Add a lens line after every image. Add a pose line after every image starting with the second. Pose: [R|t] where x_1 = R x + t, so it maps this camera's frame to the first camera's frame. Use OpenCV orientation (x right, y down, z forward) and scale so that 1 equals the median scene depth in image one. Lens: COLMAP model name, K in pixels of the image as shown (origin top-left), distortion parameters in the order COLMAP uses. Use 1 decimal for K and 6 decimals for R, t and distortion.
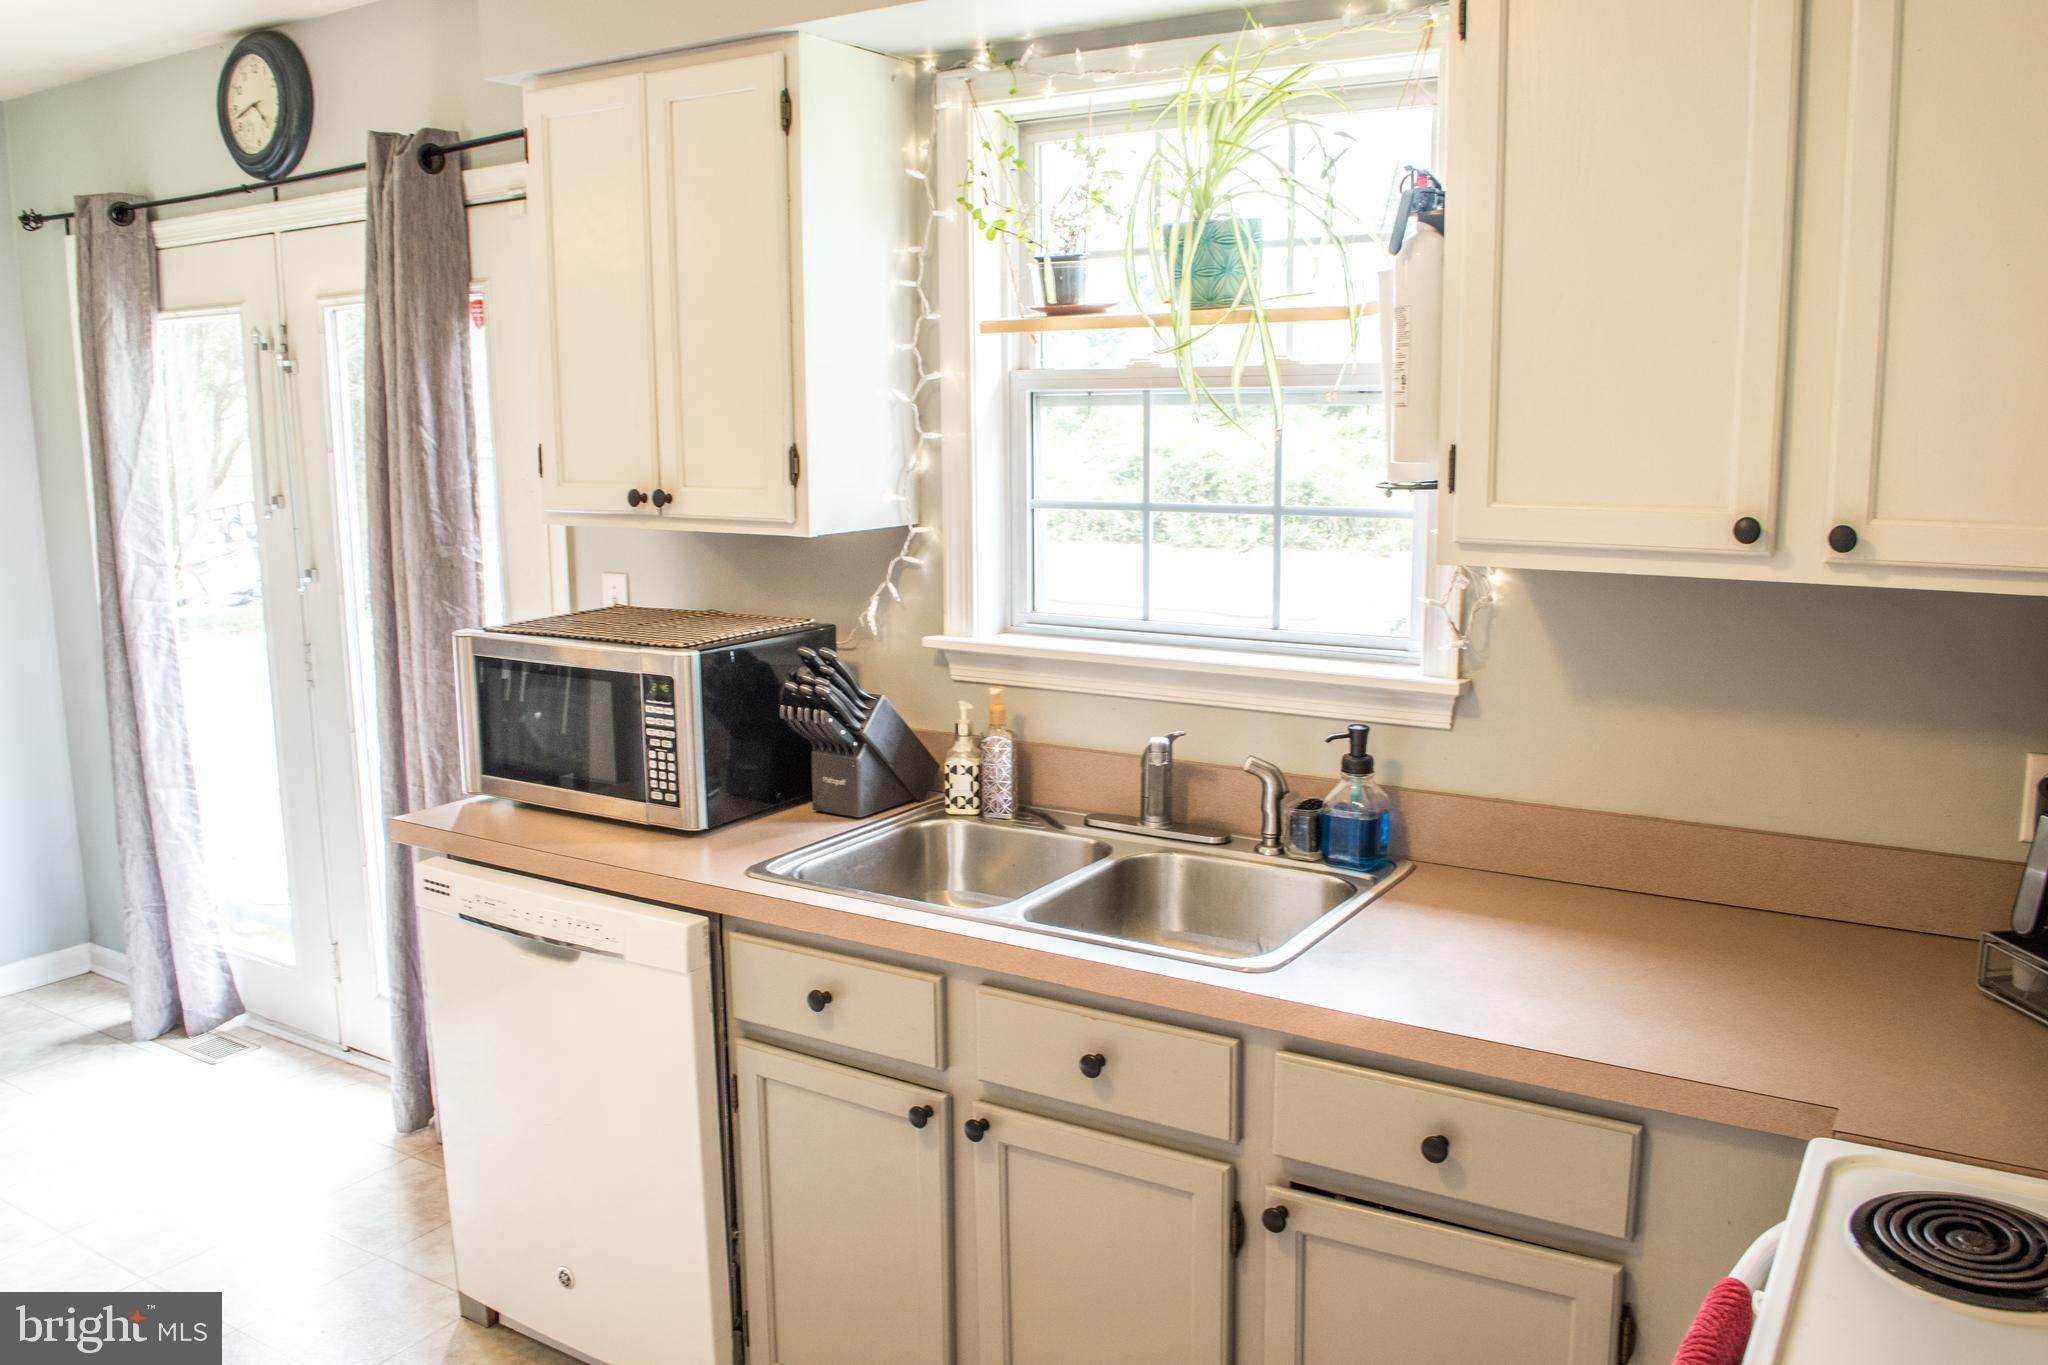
lens RADIAL K [[1615.5, 0, 1024.0], [0, 1615.5, 693.8], [0, 0, 1]] dist [-0.080678, 0.006106]
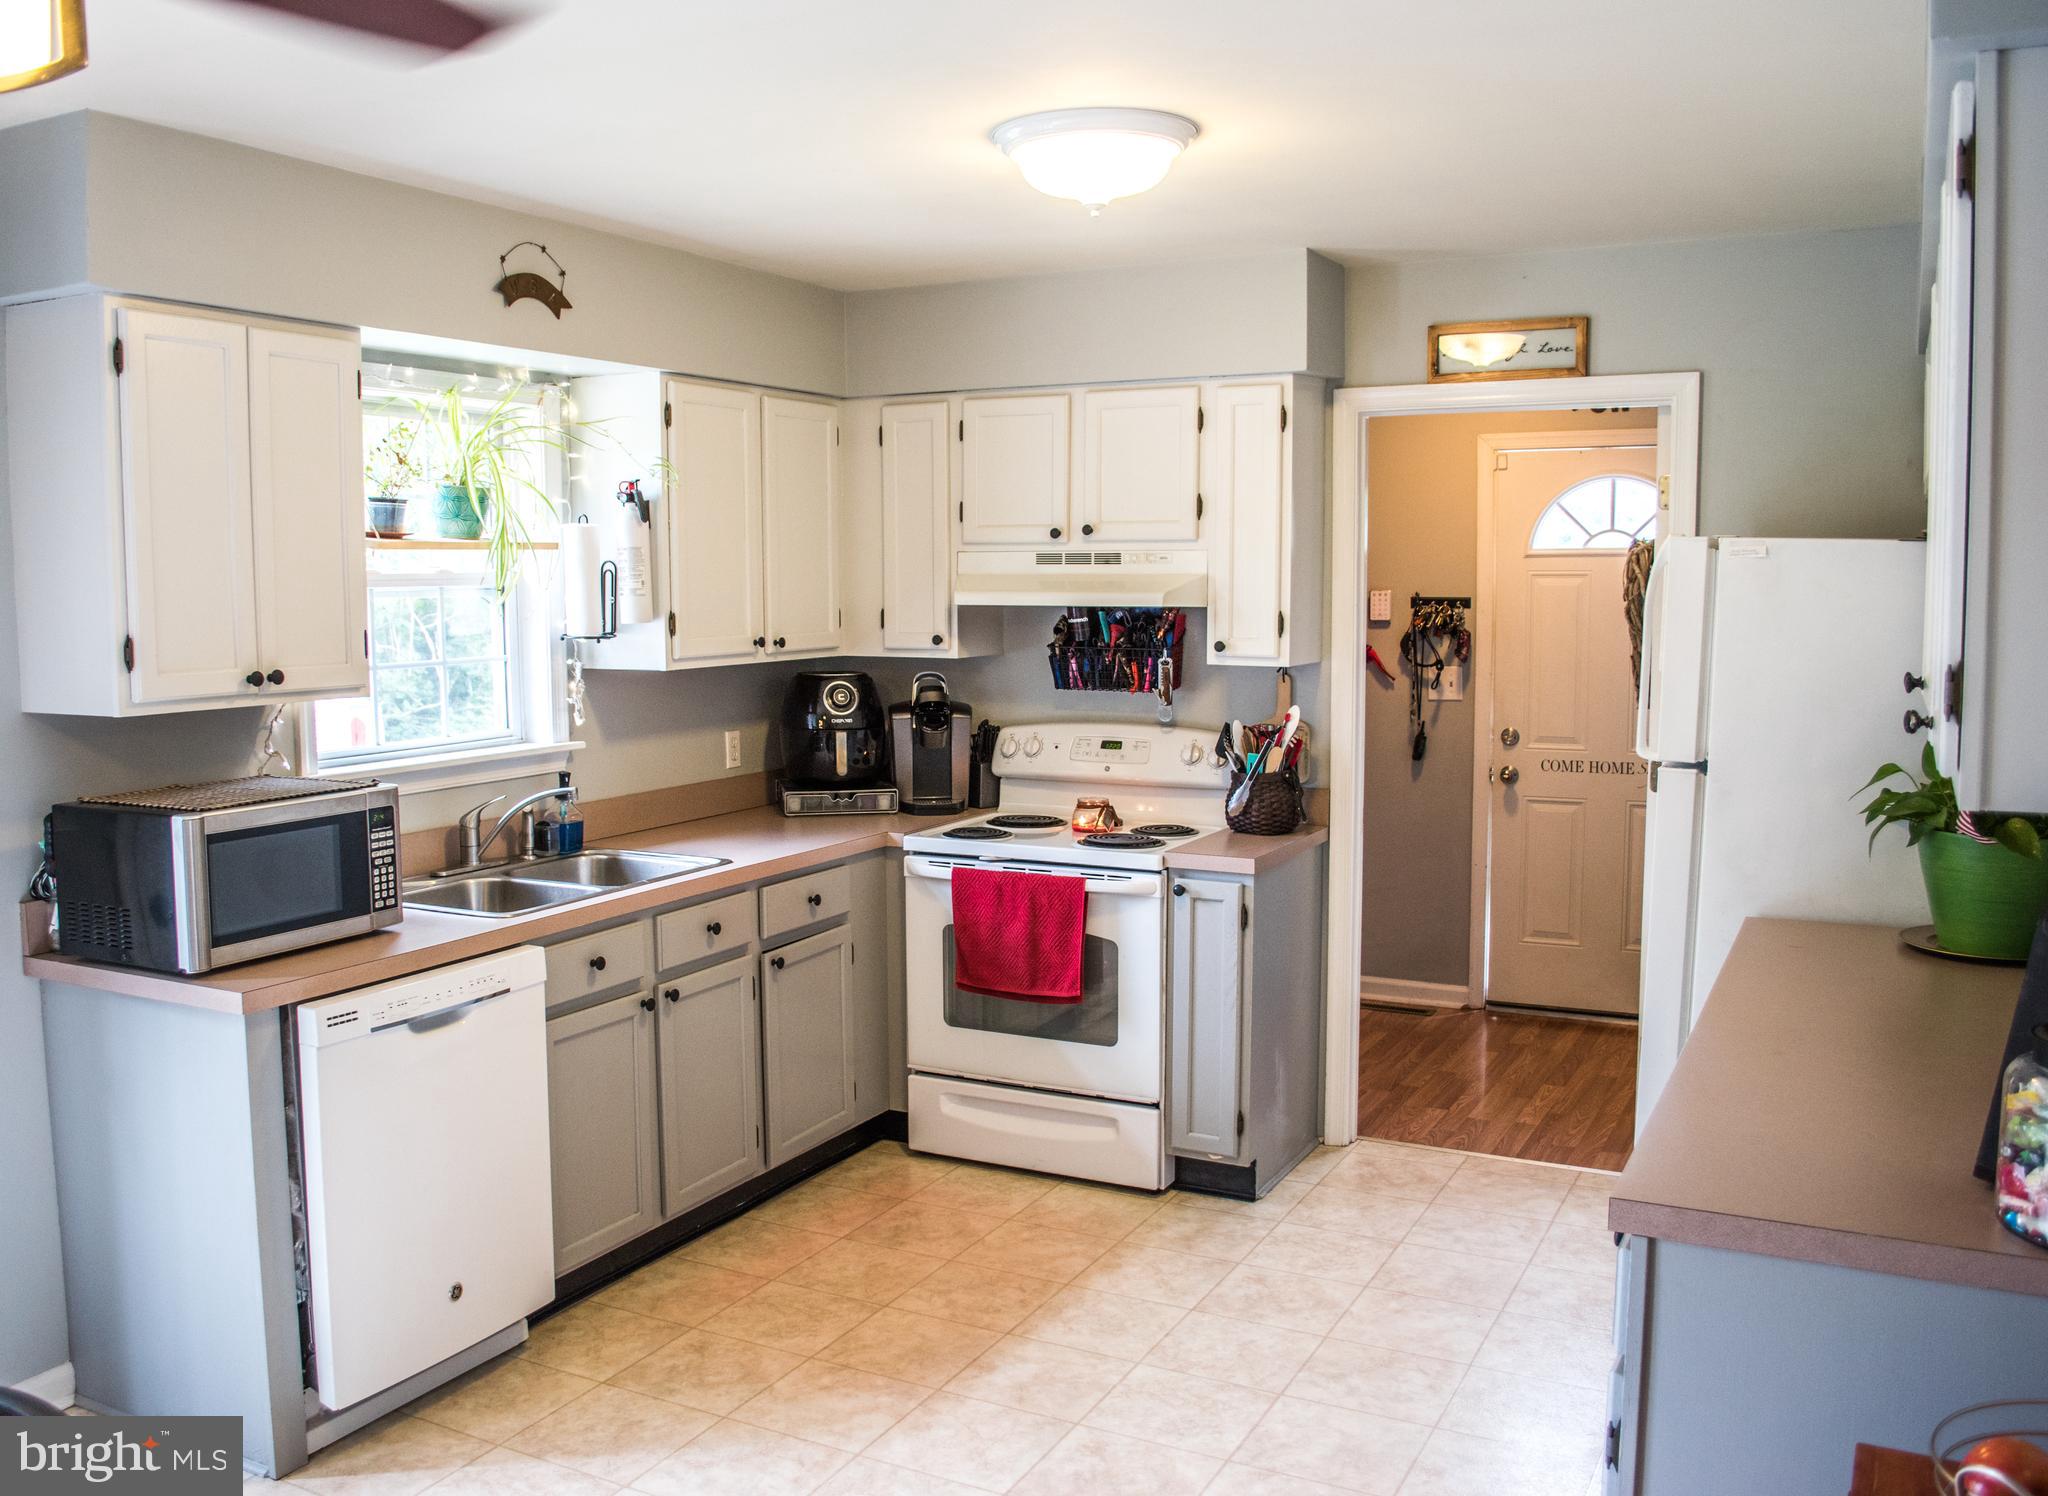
lens RADIAL K [[1767.4, 0, 944.0], [0, 1767.4, 740.3], [0, 0, 1]] dist [-0.067067, -0.001347]
pose [[-0.048998, -0.089084, 0.994818, -1.630932], [0.178397, 0.979218, 0.096473, -0.118439], [-0.982738, 0.182200, -0.032087, 0.589452]]
